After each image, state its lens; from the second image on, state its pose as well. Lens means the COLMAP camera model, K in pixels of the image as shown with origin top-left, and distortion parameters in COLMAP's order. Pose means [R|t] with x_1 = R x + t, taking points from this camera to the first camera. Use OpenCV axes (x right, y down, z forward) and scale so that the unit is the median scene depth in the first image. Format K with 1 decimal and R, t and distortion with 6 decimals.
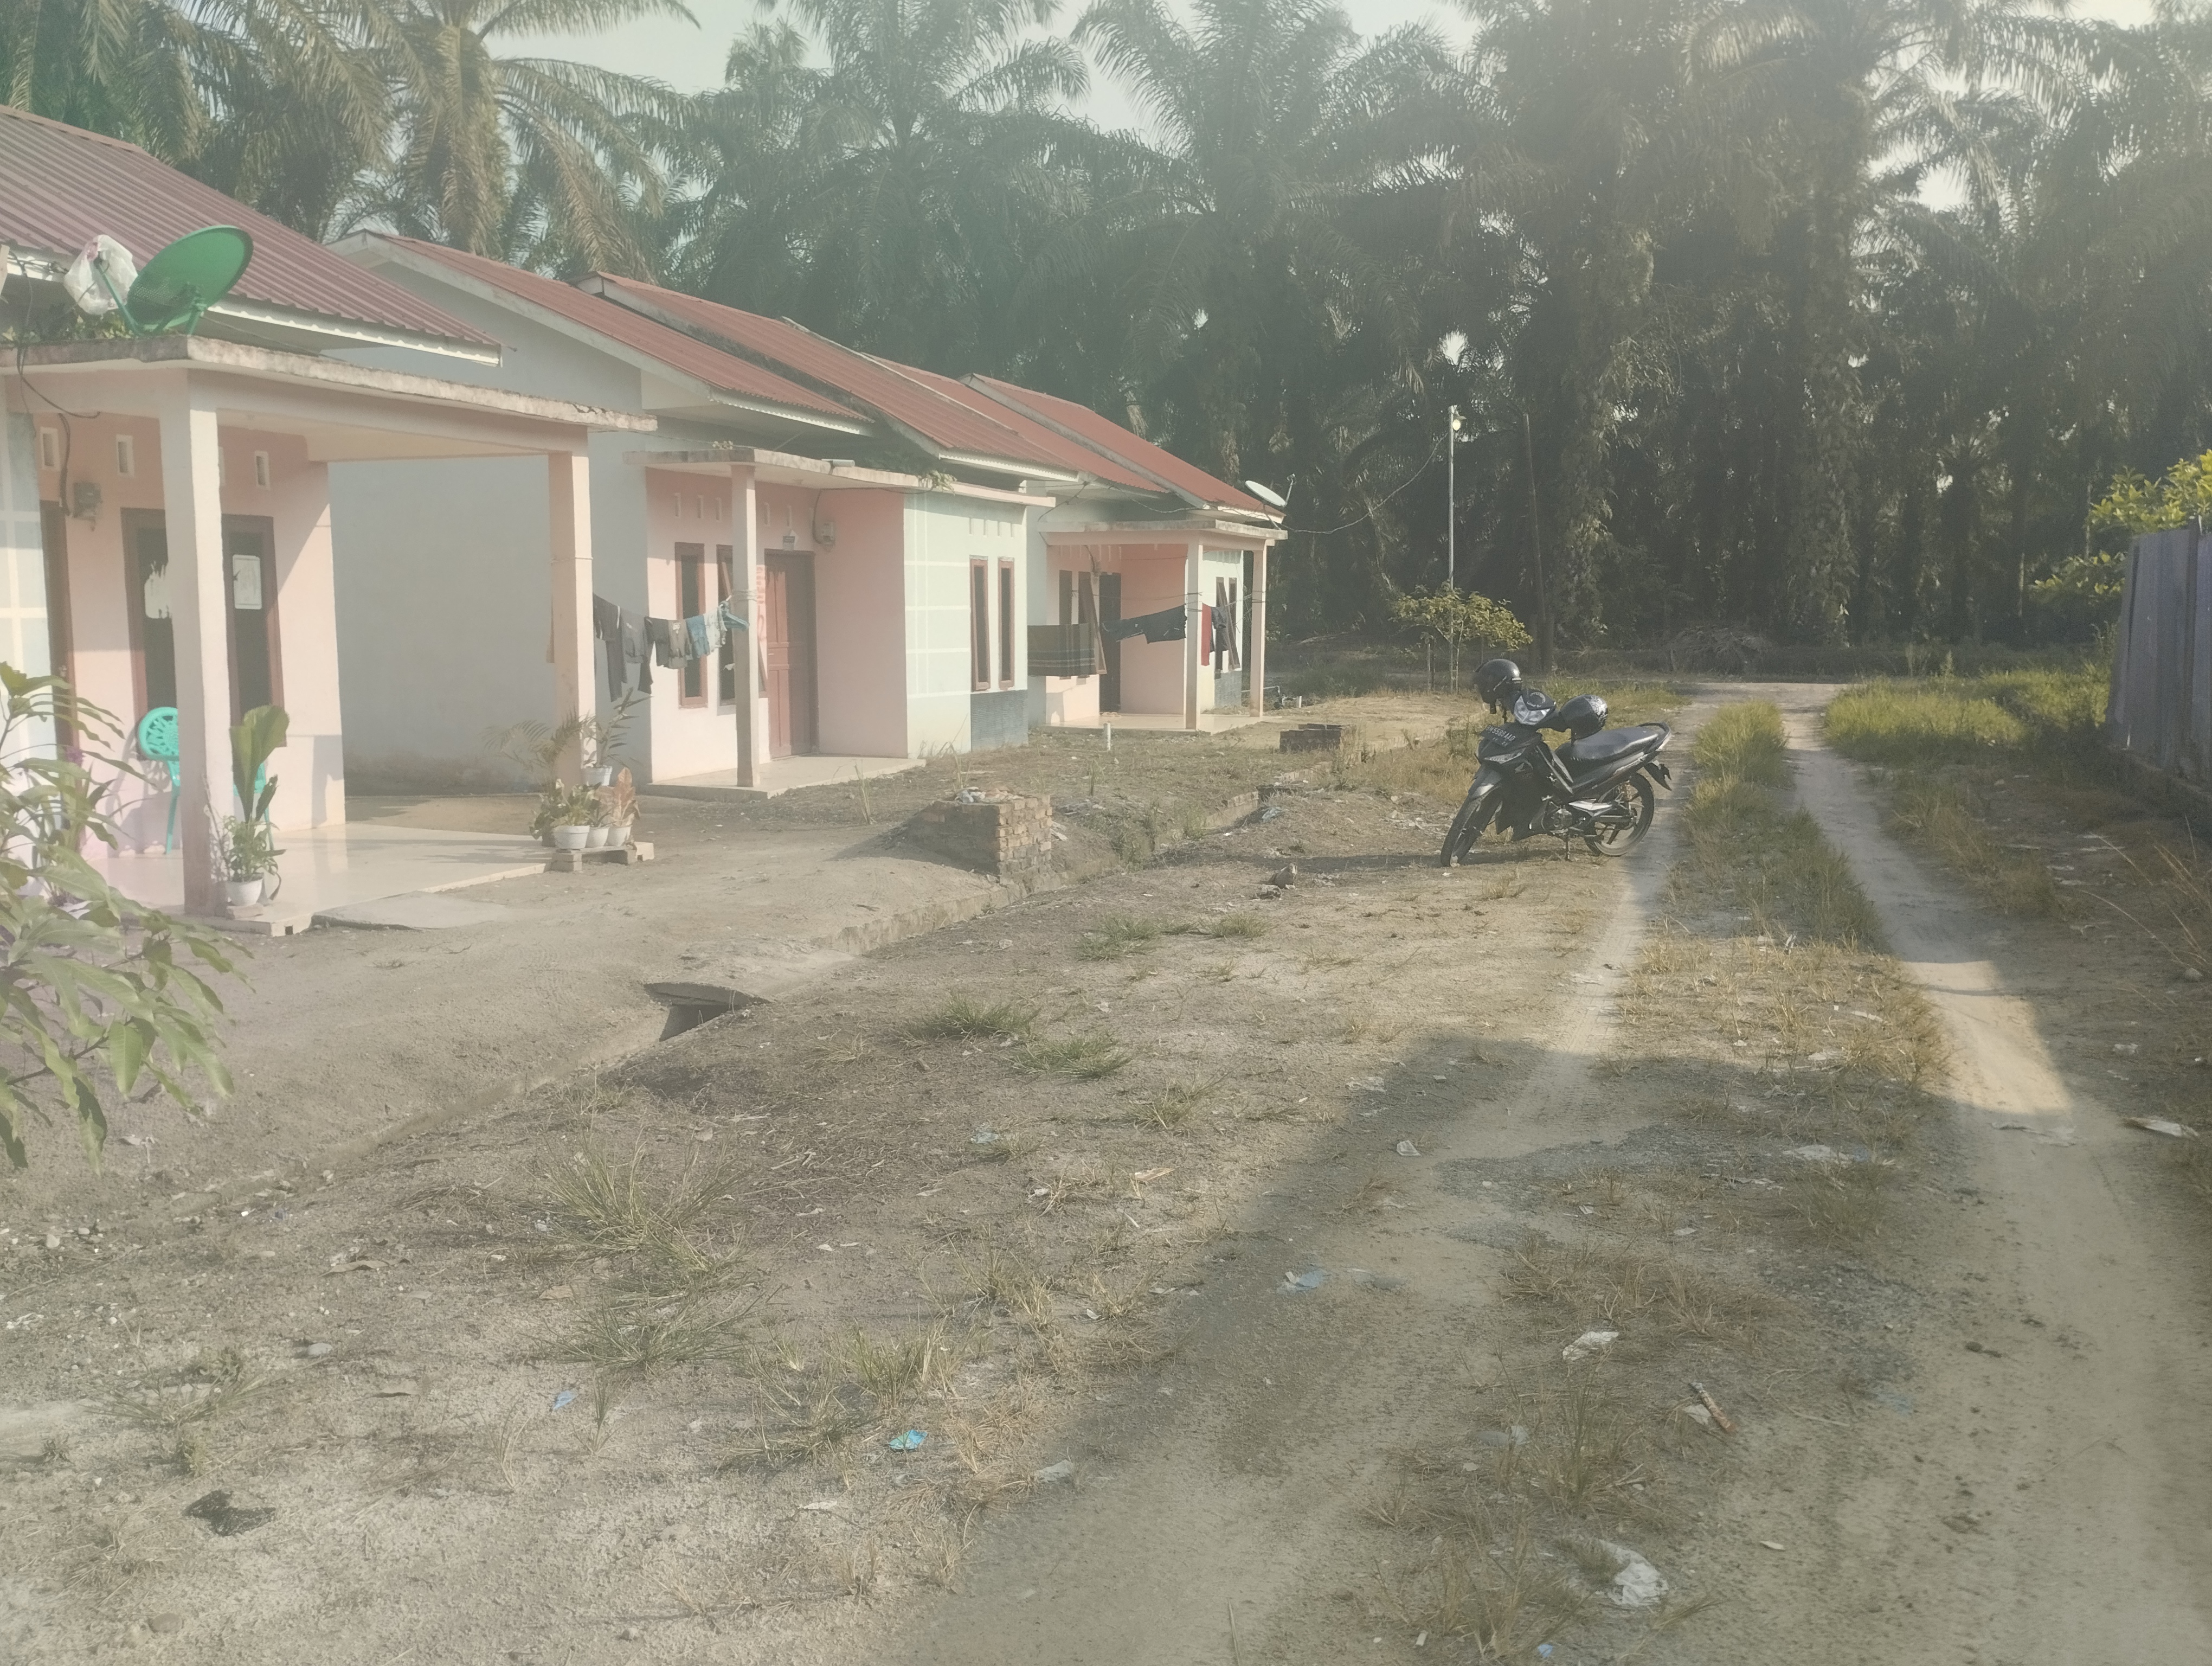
lens RADIAL K [[1831.9, 0, 1106.0], [0, 1831.9, 833.0], [0, 0, 1]] dist [0.066931, -0.010383]
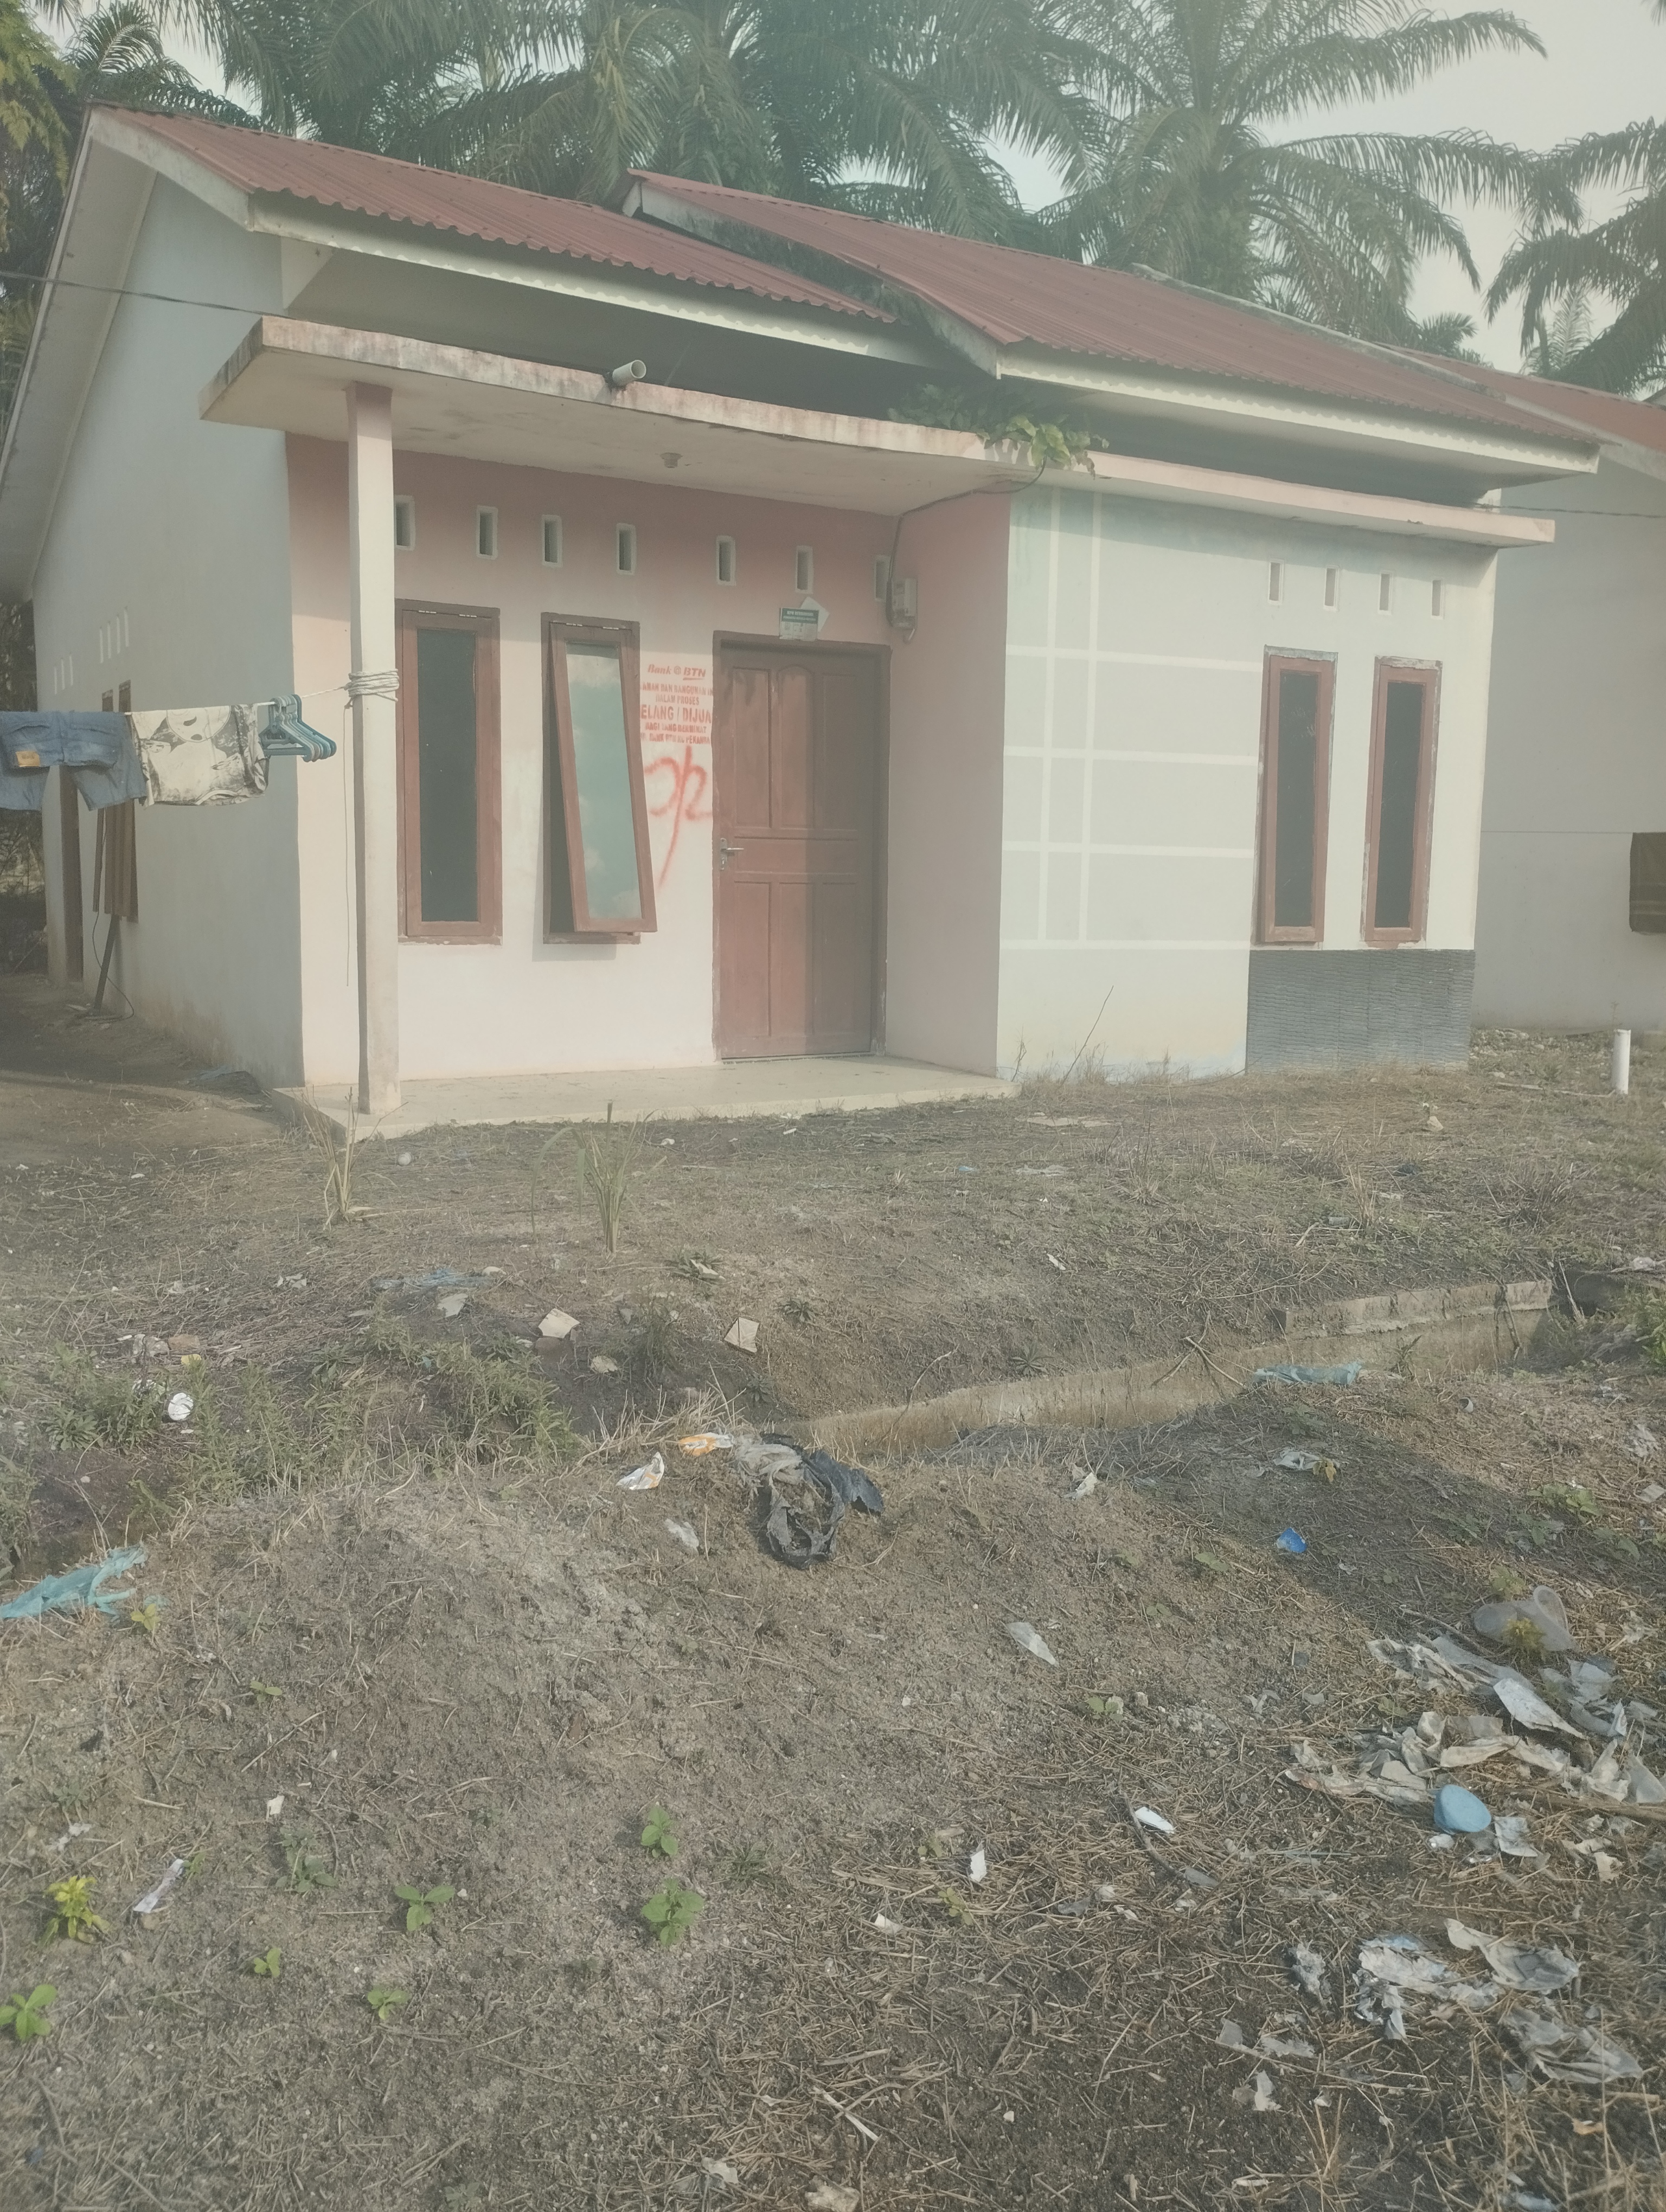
lens RADIAL K [[1831.9, 0, 830.6], [0, 1831.9, 1064.4], [0, 0, 1]] dist [0.066931, -0.010383]
pose [[0.771377, 0.077475, -0.631645, 0.148659], [-0.089415, 0.995910, 0.012959, -0.046173], [0.630065, 0.046482, 0.775150, 0.613328]]
